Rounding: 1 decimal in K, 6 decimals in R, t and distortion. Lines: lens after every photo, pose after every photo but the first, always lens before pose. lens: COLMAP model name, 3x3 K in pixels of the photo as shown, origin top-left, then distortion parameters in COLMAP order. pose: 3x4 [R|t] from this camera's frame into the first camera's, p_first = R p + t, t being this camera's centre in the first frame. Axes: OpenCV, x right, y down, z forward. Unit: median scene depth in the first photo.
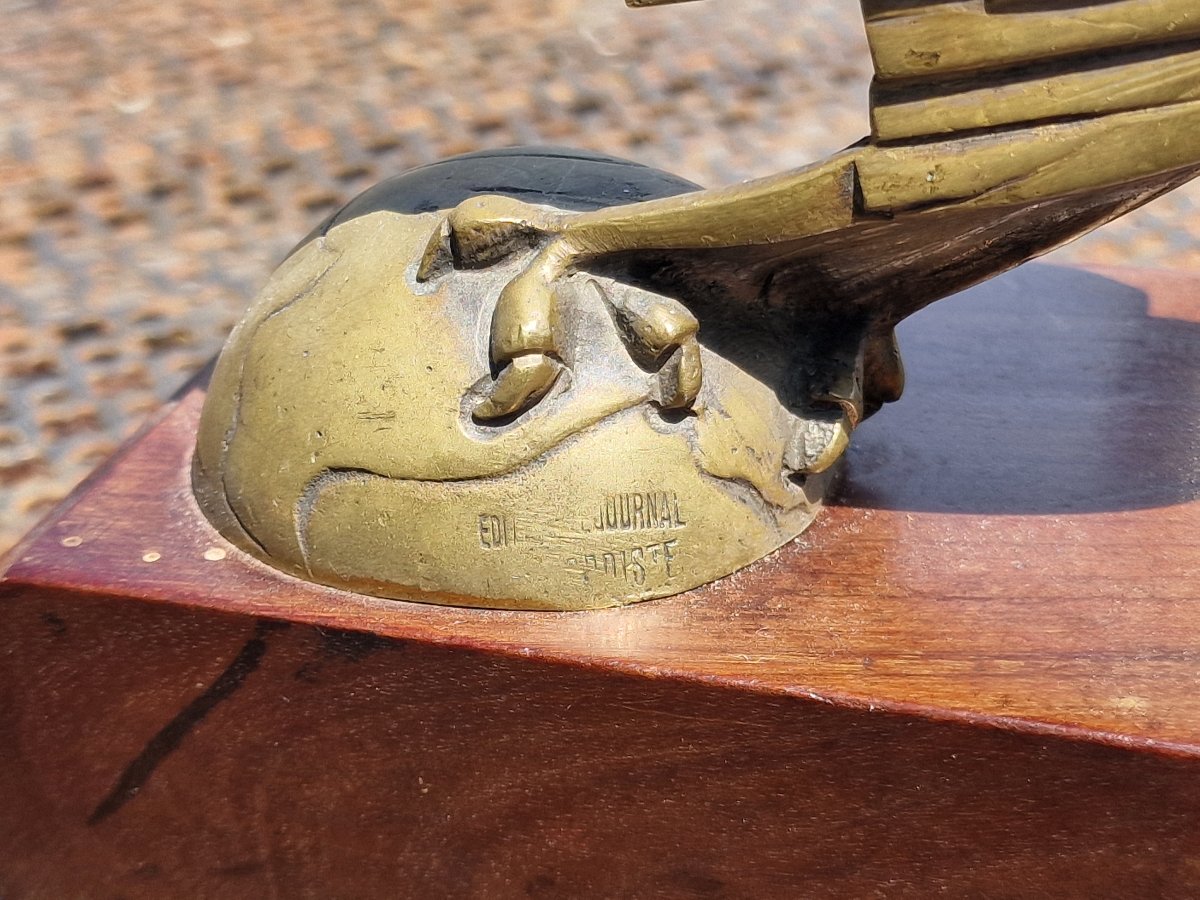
lens RADIAL K [[2286.4, 0, 601.1], [0, 2286.4, 424.5], [0, 0, 1]] dist [-0.010707, 0.150699]
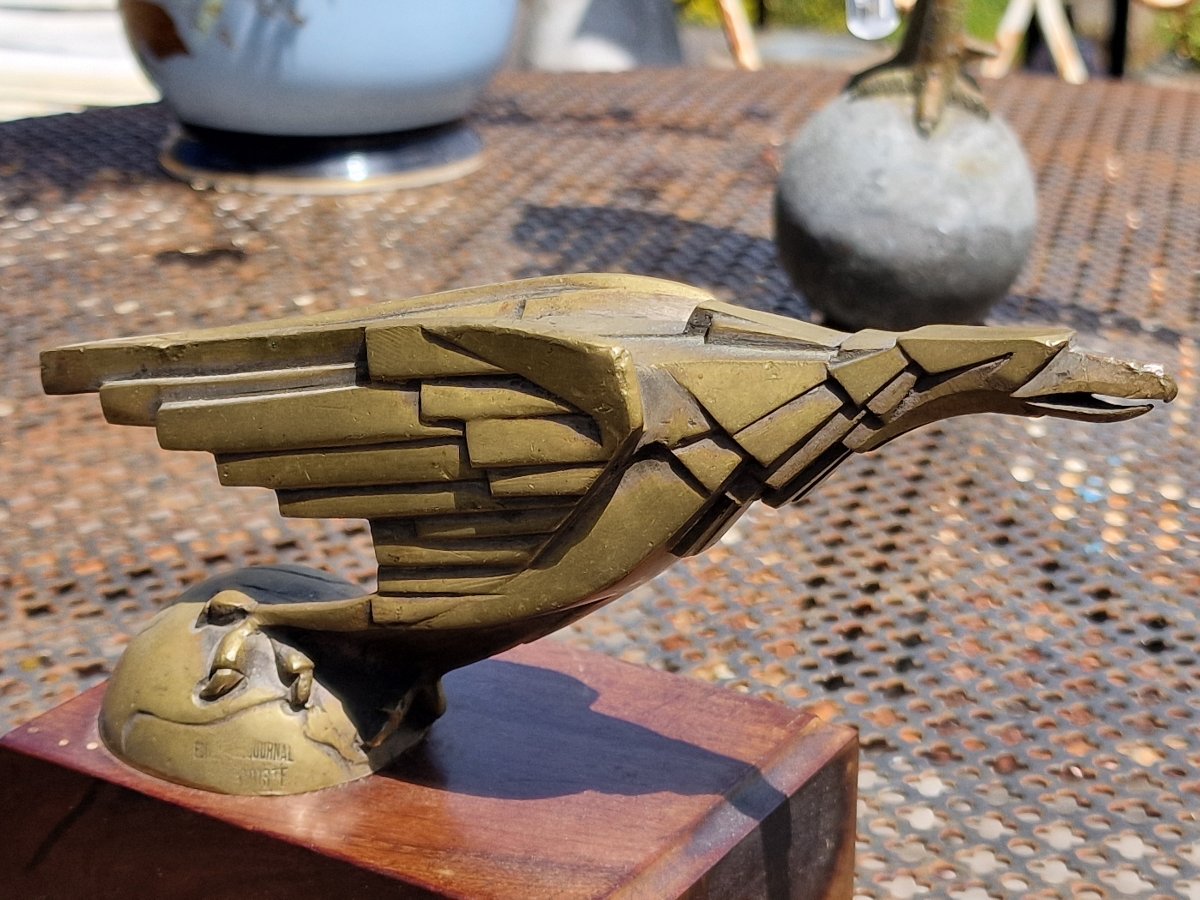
lens RADIAL K [[2297.8, 0, 600.0], [0, 2297.8, 450.0], [0, 0, 1]] dist [0.368422, -1.994563]
pose [[0.968826, 0.121436, -0.215938, 0.730480], [-0.146469, 0.983741, -0.103924, -0.056082], [0.199807, 0.132312, 0.970861, -1.027259]]
